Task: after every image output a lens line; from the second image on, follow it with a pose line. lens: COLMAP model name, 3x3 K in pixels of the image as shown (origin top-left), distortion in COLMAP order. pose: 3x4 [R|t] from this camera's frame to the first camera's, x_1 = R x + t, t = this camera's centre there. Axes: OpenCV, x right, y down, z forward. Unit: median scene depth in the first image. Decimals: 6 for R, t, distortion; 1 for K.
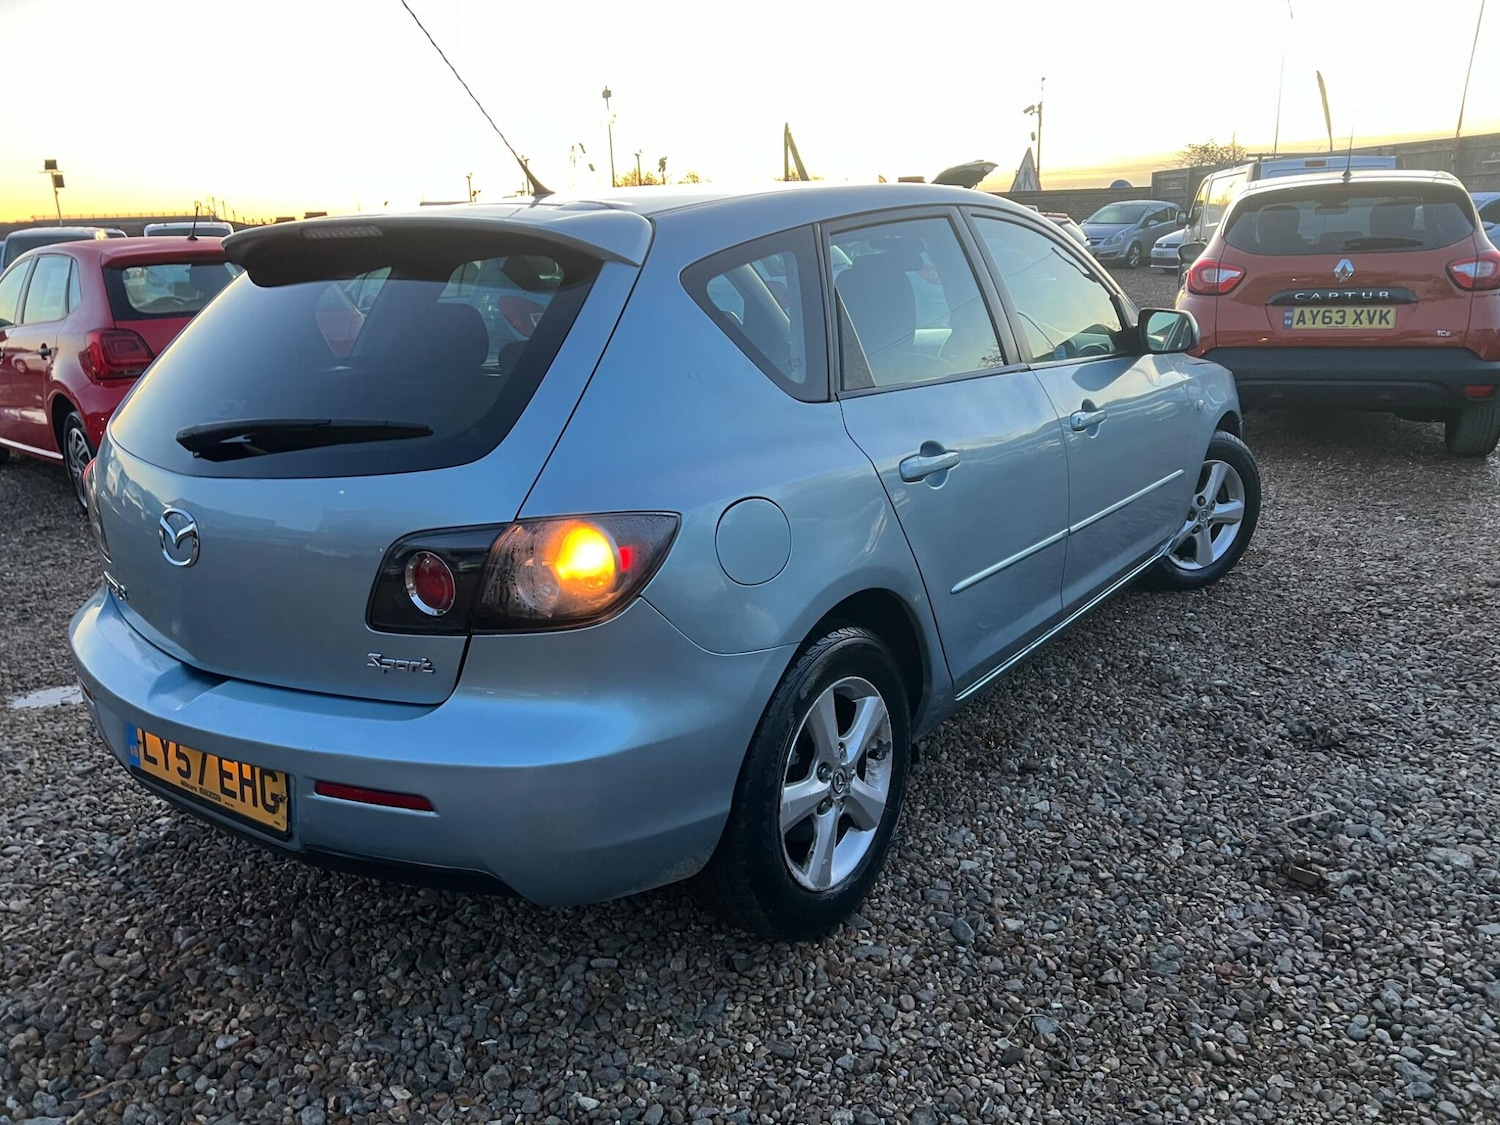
lens RADIAL K [[1114.3, 0, 750.3], [0, 1114.3, 552.0], [0, 0, 1]] dist [0.059345, -0.059028]
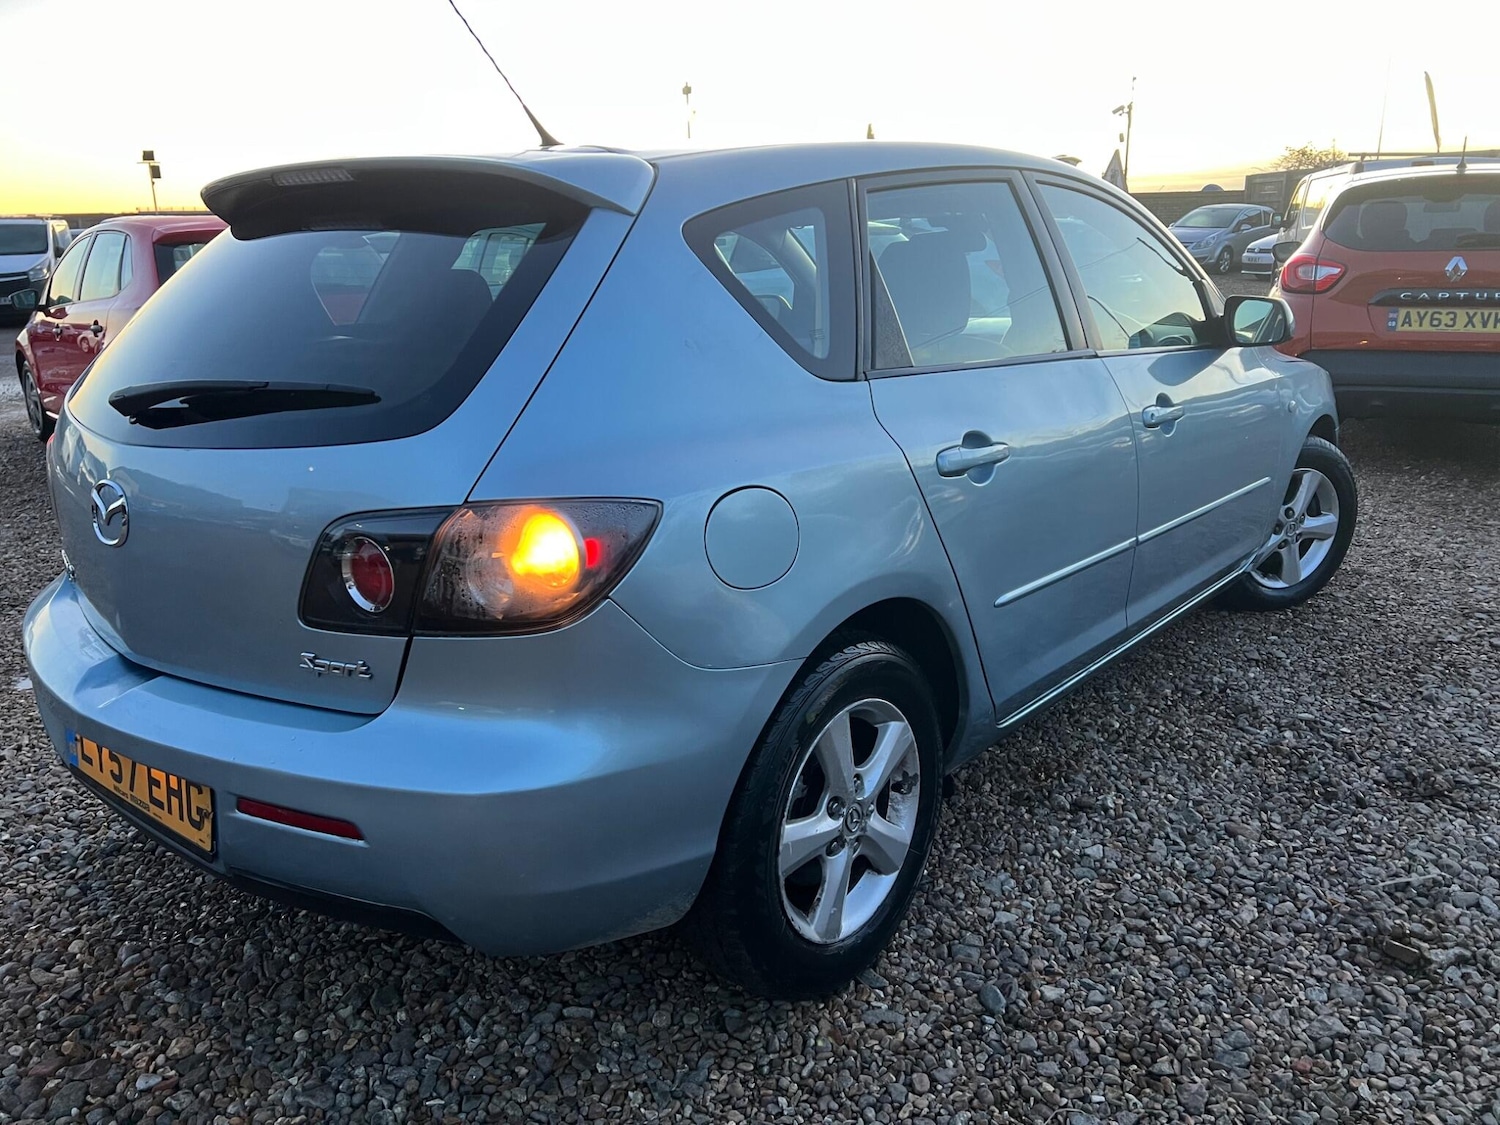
lens RADIAL K [[1114.3, 0, 752.9], [0, 1114.3, 553.9], [0, 0, 1]] dist [0.059345, -0.059028]
pose [[0.997661, 0.032689, -0.060027, 0.043942], [-0.032688, 0.999465, 0.000998, 0.001441], [0.060028, 0.000966, 0.998196, 0.119266]]
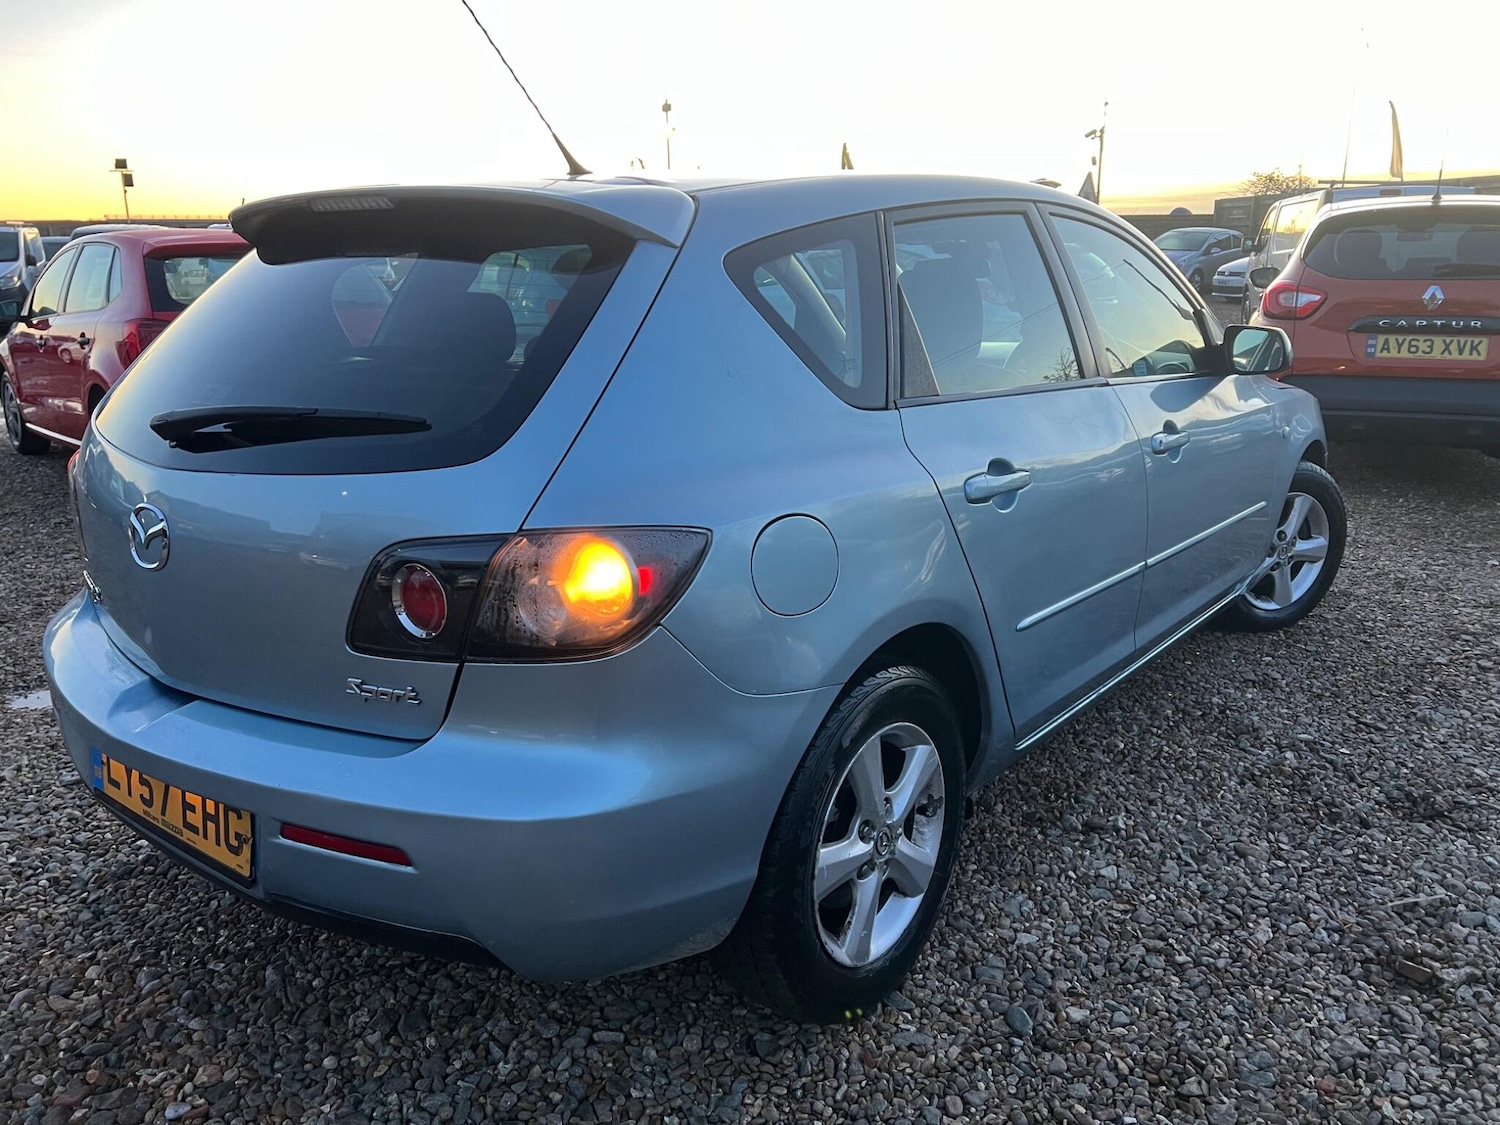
lens RADIAL K [[1114.3, 0, 757.1], [0, 1114.3, 547.8], [0, 0, 1]] dist [0.059345, -0.059028]
pose [[0.998774, 0.036888, -0.033009, 0.000982], [-0.037493, 0.999137, -0.017897, -0.005318], [0.032320, 0.019113, 0.999295, 0.106746]]
